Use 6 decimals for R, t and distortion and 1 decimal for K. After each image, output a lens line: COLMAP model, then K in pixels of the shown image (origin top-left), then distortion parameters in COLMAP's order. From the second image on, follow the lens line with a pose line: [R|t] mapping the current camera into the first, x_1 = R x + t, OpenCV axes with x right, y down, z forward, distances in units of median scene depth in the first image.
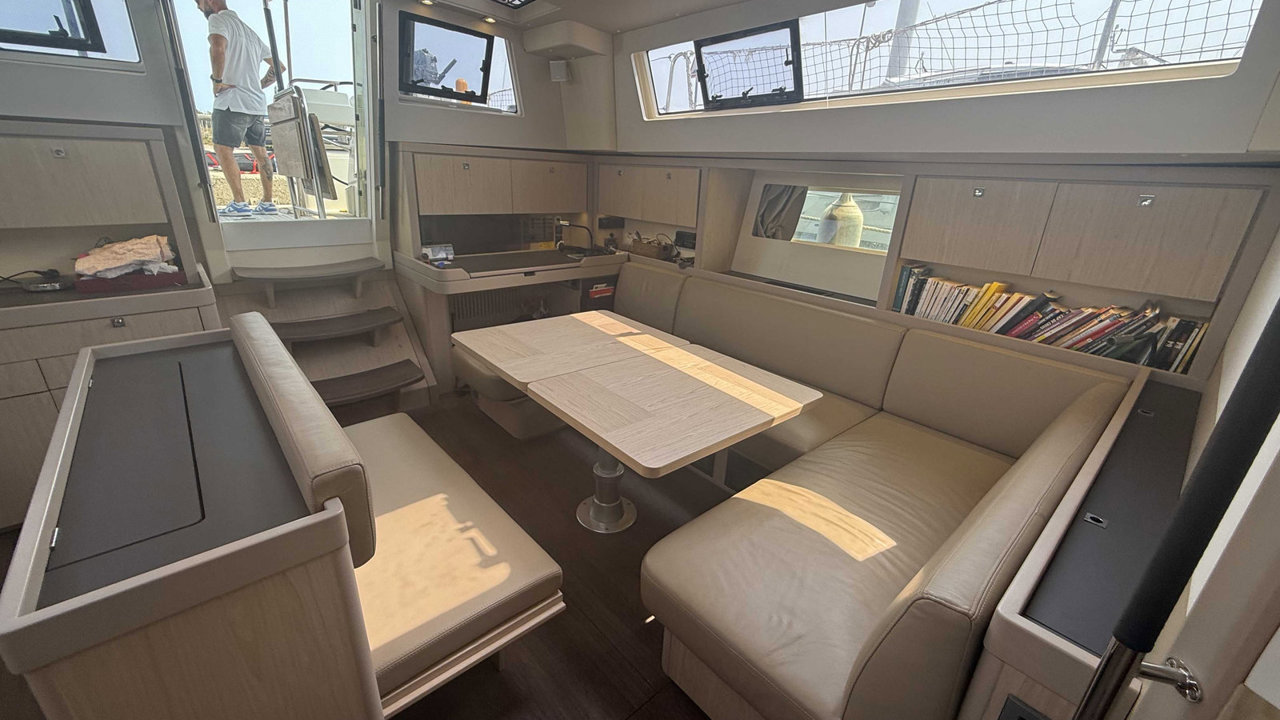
lens RADIAL K [[512.8, 0, 640.2], [0, 512.8, 363.2], [0, 0, 1]] dist [-0.000004, -0.000110]
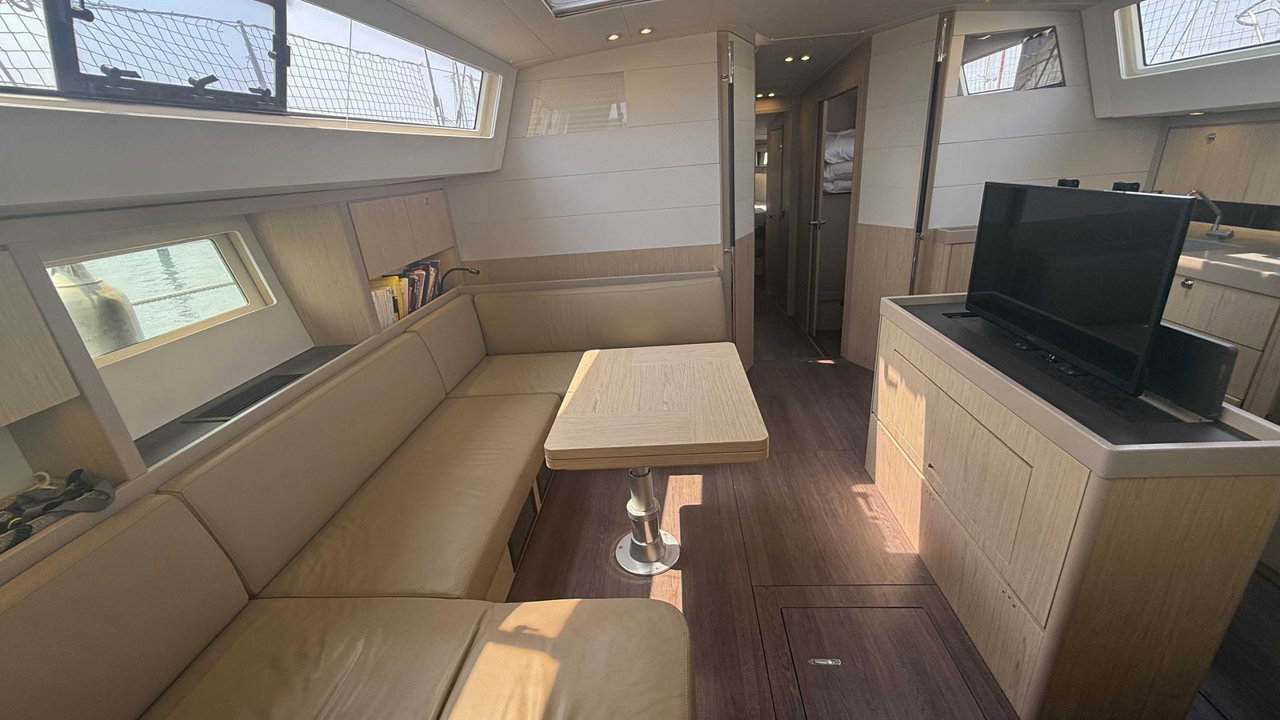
lens RADIAL K [[516.5, 0, 634.4], [0, 516.5, 359.0], [0, 0, 1]] dist [0.010850, 0.000019]
pose [[-0.693355, -0.241371, 0.678969, -0.588660], [0.307021, 0.753478, 0.581385, -0.520455], [-0.651918, 0.611564, -0.448322, 1.203540]]
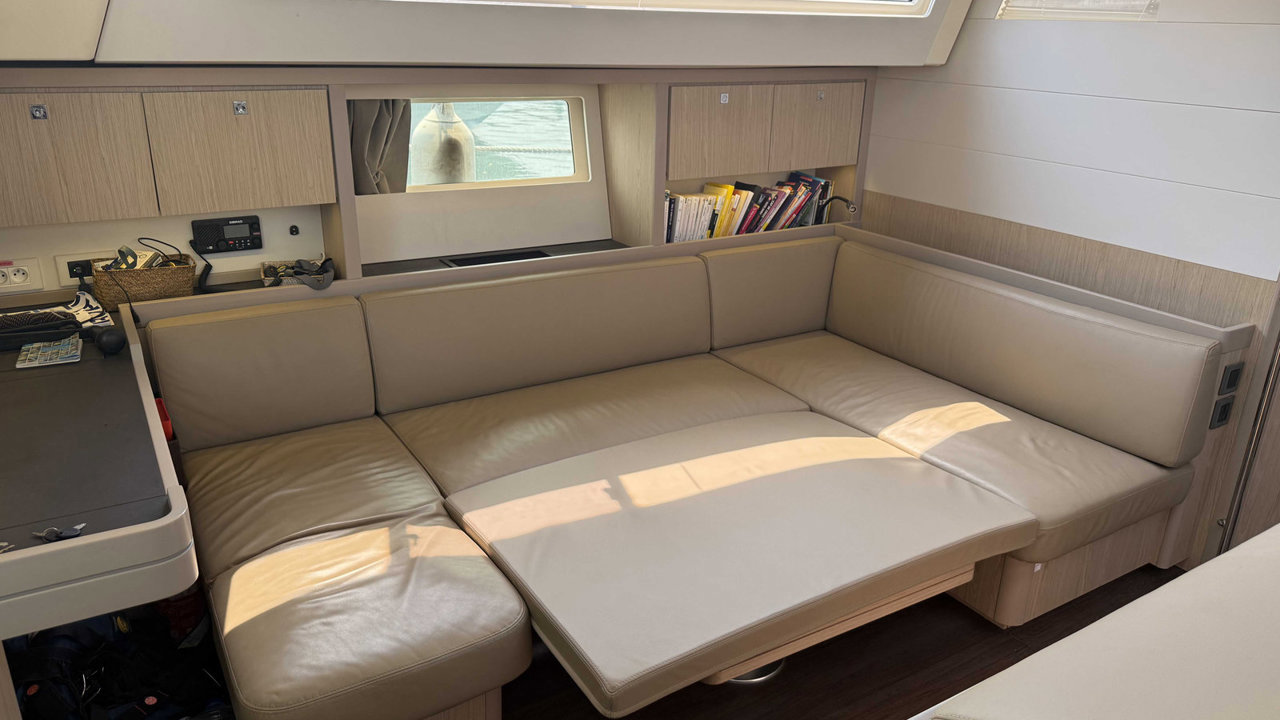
lens RADIAL K [[895.6, 0, 650.0], [0, 895.6, 360.5], [0, 0, 1]] dist [0.111399, -0.171198]
pose [[0.171944, -0.376531, 0.910307, -0.955661], [0.329475, 0.892835, 0.307071, -0.402450], [-0.928376, 0.247125, 0.277575, 0.681225]]
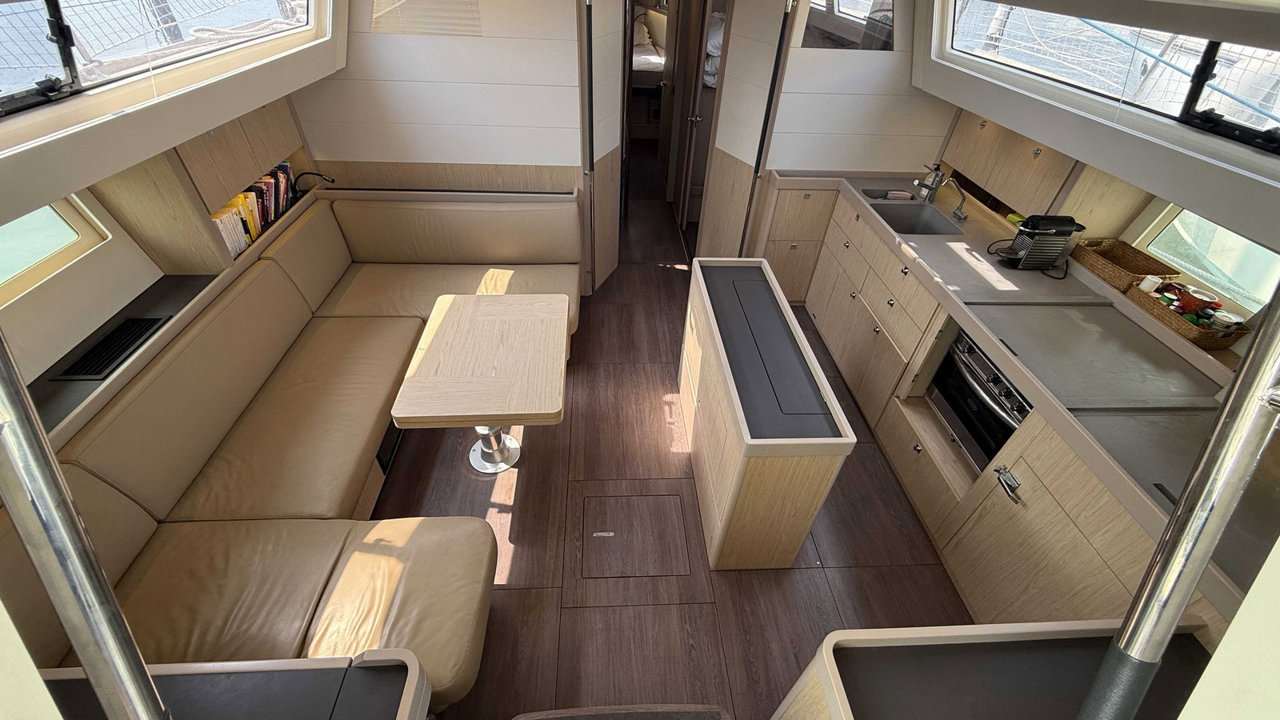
lens RADIAL K [[510.0, 0, 638.5], [0, 510.0, 358.5], [0, 0, 1]] dist [0.000957, -0.000298]
pose [[-0.779911, -0.458234, 0.426334, -0.726801], [0.150964, 0.523330, 0.838651, -0.780714], [-0.607412, 0.718434, -0.338974, 1.023989]]
